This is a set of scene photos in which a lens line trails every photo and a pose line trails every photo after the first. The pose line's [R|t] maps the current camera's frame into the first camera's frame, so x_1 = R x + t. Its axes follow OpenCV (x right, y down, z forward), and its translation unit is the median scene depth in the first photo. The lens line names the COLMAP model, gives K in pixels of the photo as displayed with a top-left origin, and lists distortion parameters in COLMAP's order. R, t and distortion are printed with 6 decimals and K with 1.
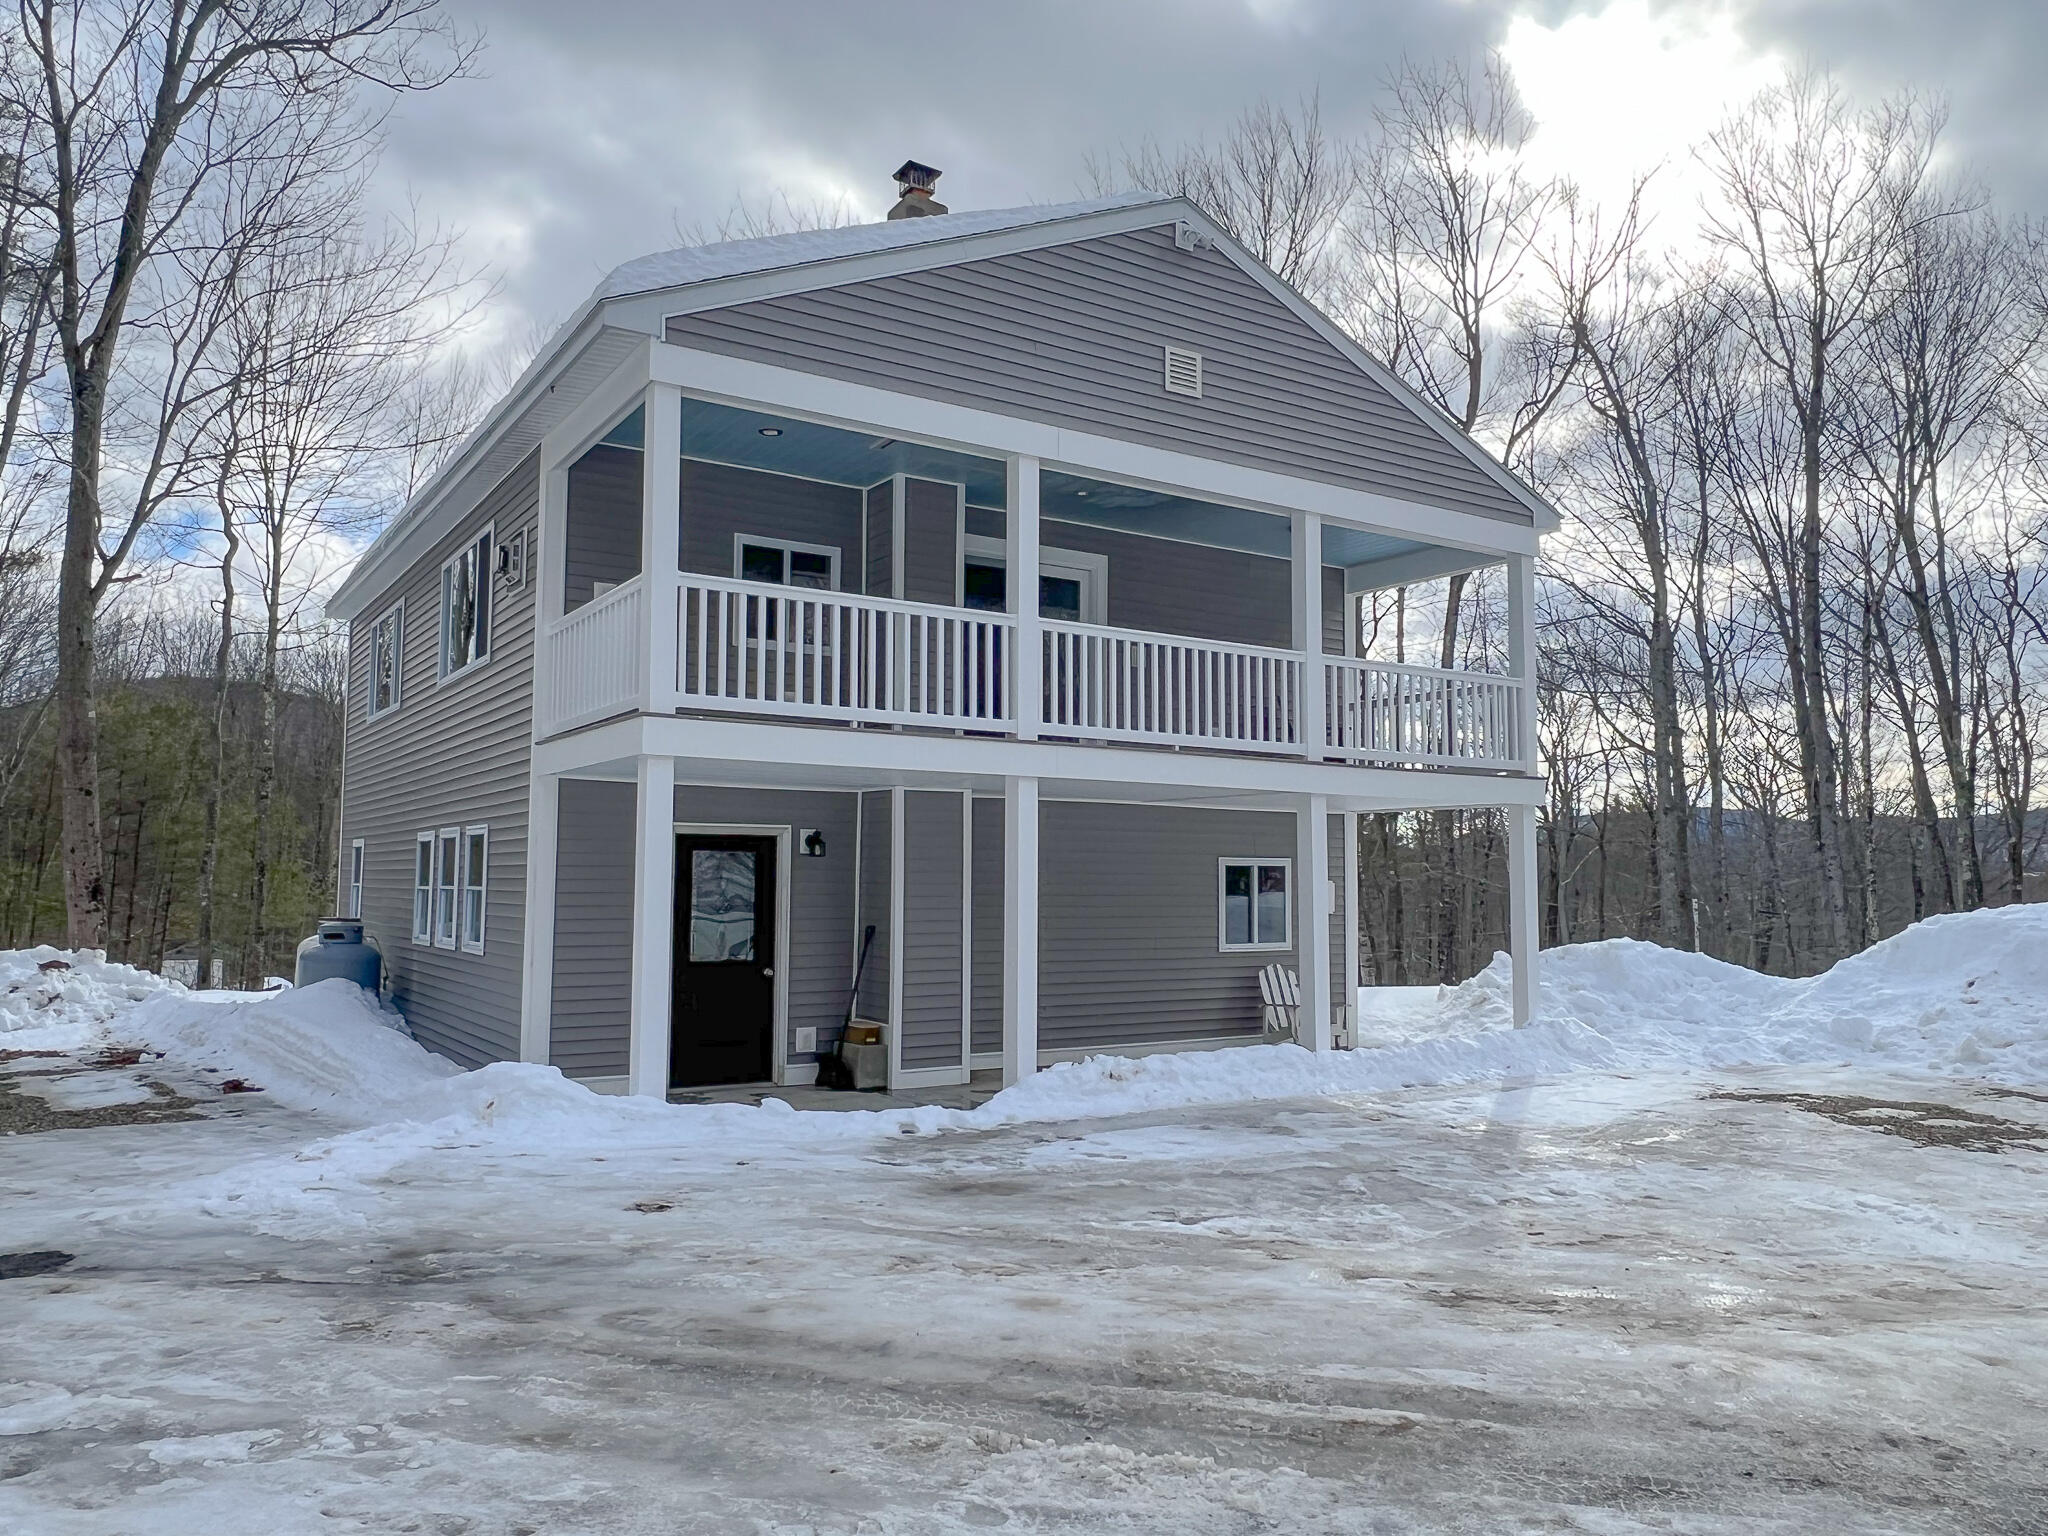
lens RADIAL K [[1449.7, 0, 1026.1], [0, 1449.7, 762.0], [0, 0, 1]] dist [-0.000497, 0.000024]
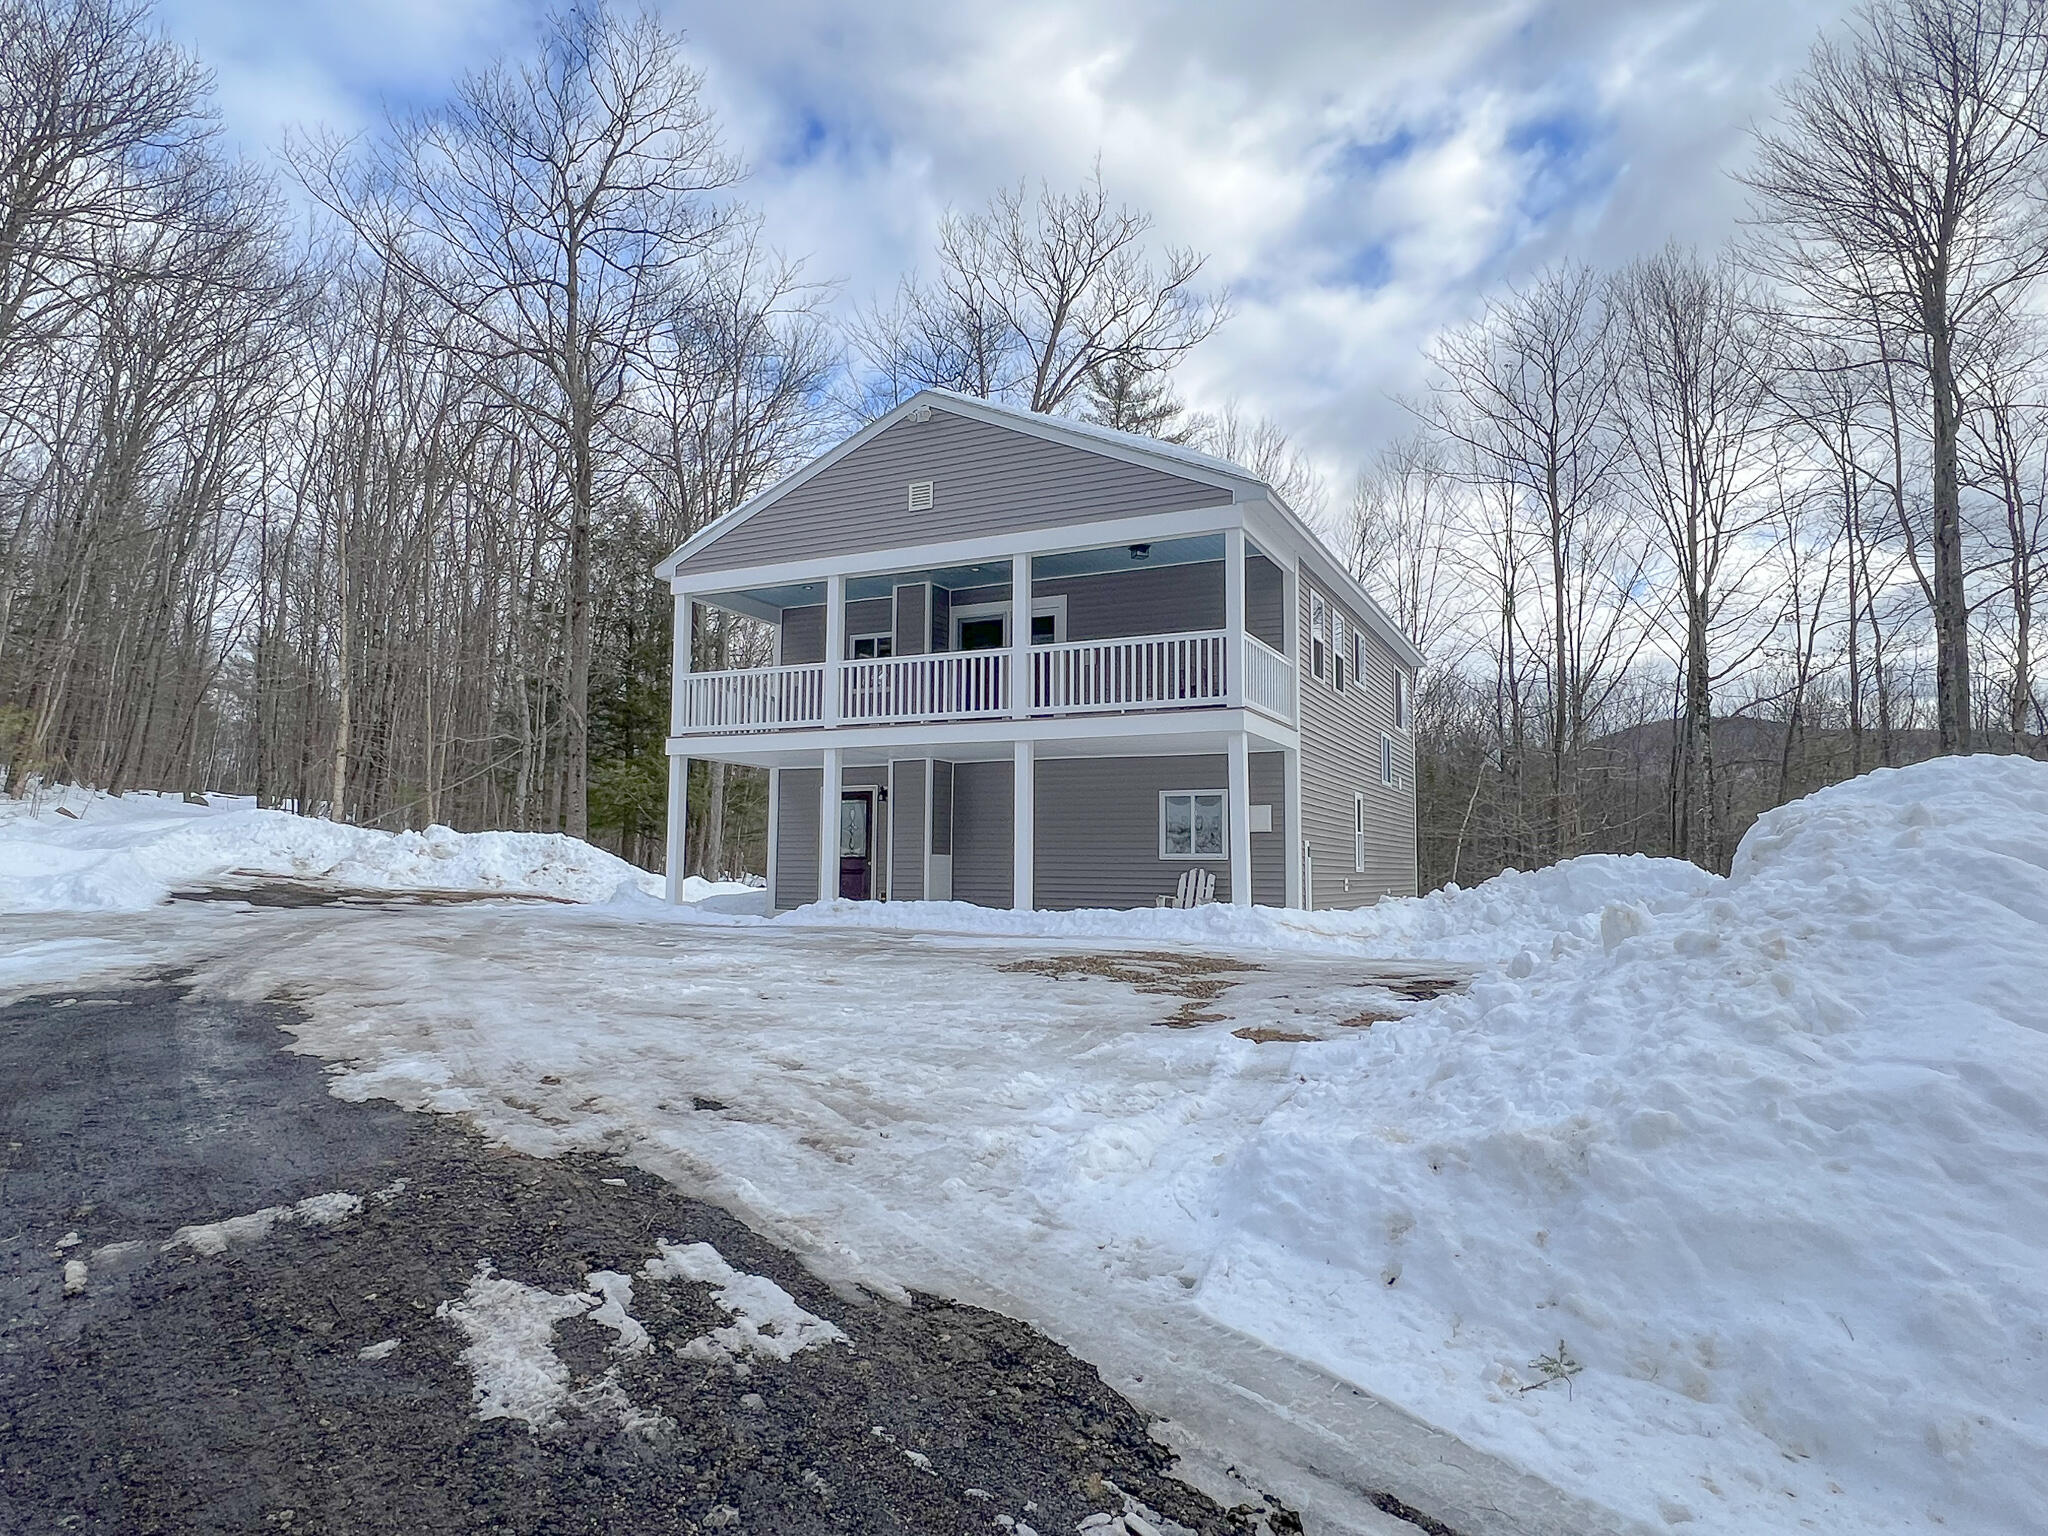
lens RADIAL K [[1193.5, 0, 1026.0], [0, 1193.5, 779.2], [0, 0, 1]] dist [0.002010, 0.000015]
pose [[0.494895, -0.069486, -0.866170, 1.119963], [0.061610, 0.997095, -0.044788, 0.103683], [0.866766, -0.031199, 0.497738, 0.345636]]
